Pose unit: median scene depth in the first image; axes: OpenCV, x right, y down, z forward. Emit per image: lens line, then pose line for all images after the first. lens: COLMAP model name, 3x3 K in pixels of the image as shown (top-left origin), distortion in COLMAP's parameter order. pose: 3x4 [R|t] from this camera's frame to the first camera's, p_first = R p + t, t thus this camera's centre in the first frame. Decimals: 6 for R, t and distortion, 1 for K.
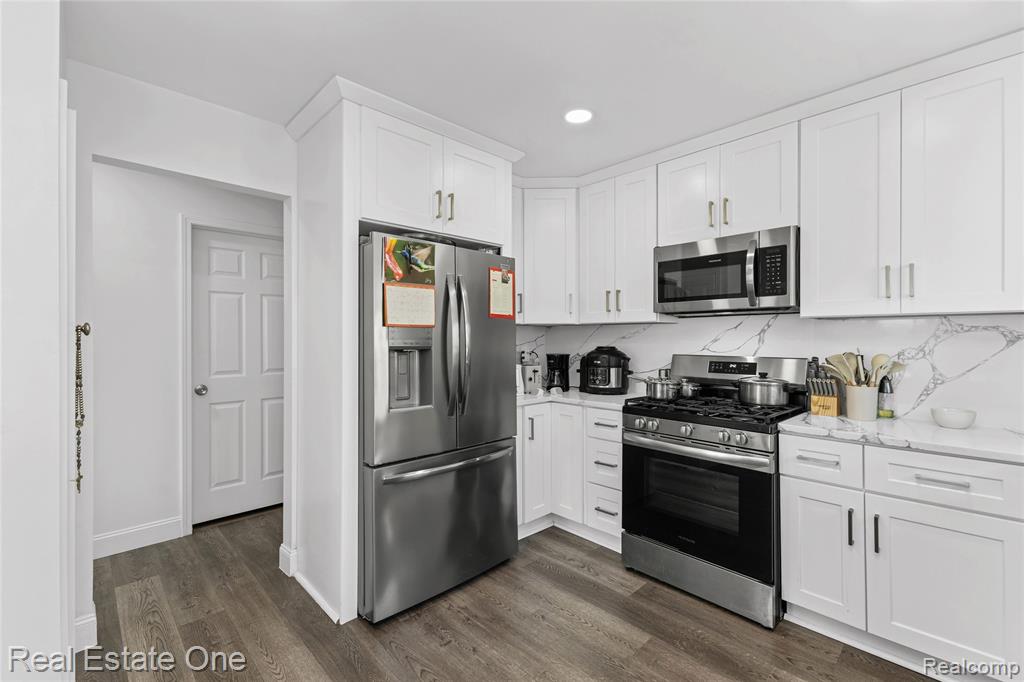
lens RADIAL K [[446.9, 0, 514.4], [0, 446.9, 336.1], [0, 0, 1]] dist [0.010838, -0.000041]
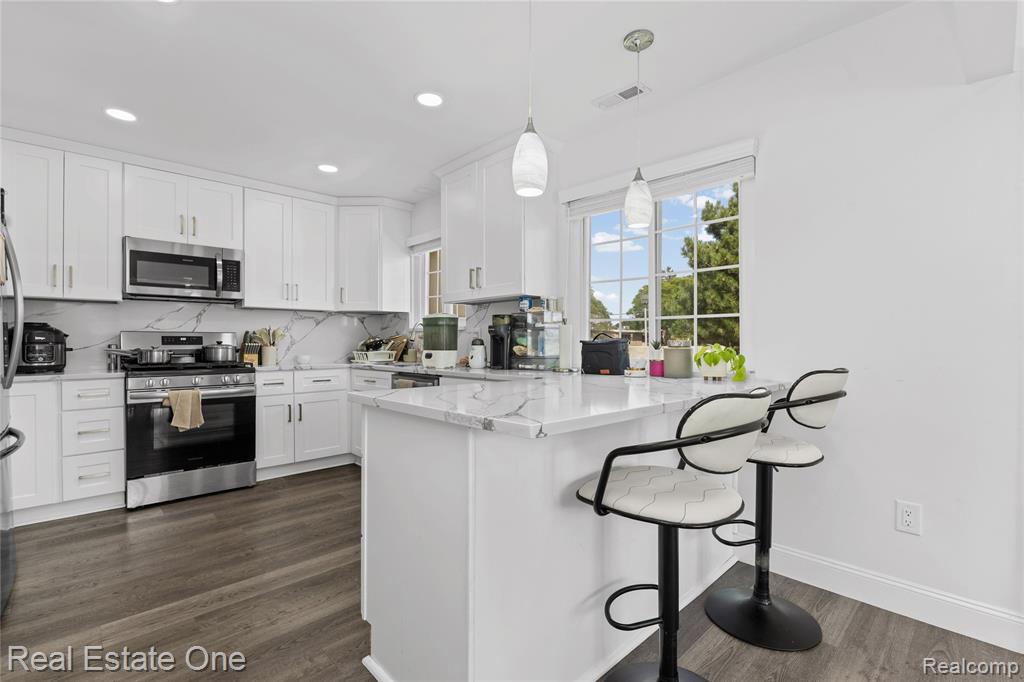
lens RADIAL K [[464.1, 0, 516.8], [0, 464.1, 339.7], [0, 0, 1]] dist [-0.000909, -0.000285]
pose [[0.002584, 0.004507, 0.999987, -1.023672], [-0.000318, 0.999990, -0.004506, 0.084889], [-0.999997, -0.000306, 0.002585, -0.007792]]
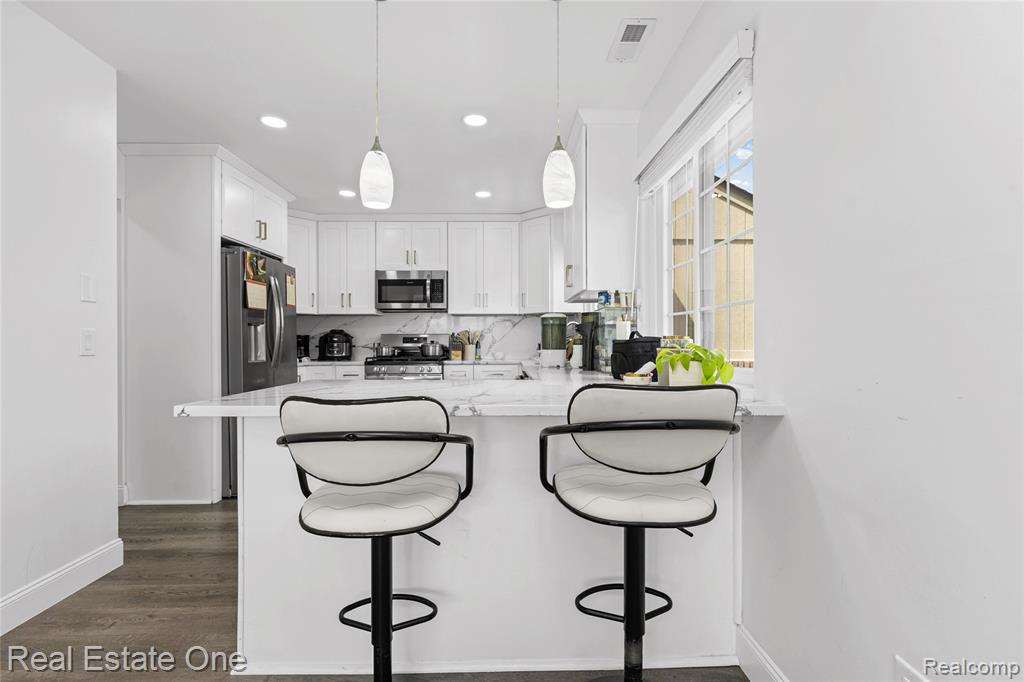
lens RADIAL K [[464.1, 0, 516.8], [0, 464.1, 339.7], [0, 0, 1]] dist [-0.000909, -0.000285]
pose [[0.675348, -0.000579, 0.737499, -0.739145], [0.002098, 0.999997, -0.001136, 0.081706], [-0.737496, 0.002315, 0.675348, -0.699721]]
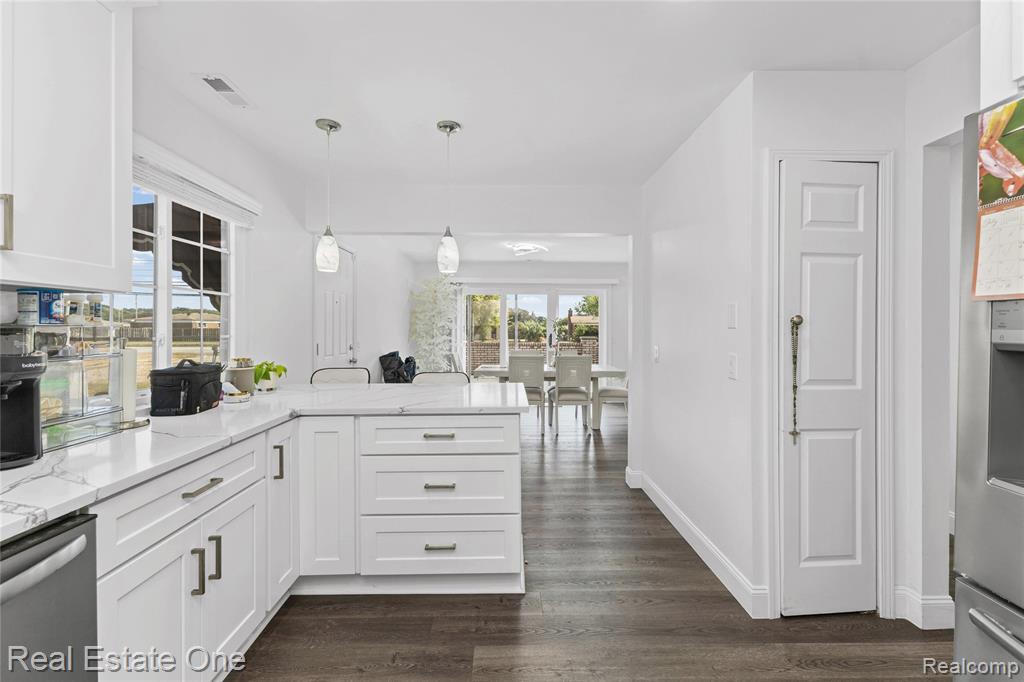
lens RADIAL K [[446.9, 0, 514.4], [0, 446.9, 336.1], [0, 0, 1]] dist [0.010838, -0.000041]
pose [[-0.680892, 0.009195, -0.732326, 0.378618], [0.000856, 0.999930, 0.011759, 0.009710], [0.732383, 0.007380, -0.680852, 0.872906]]
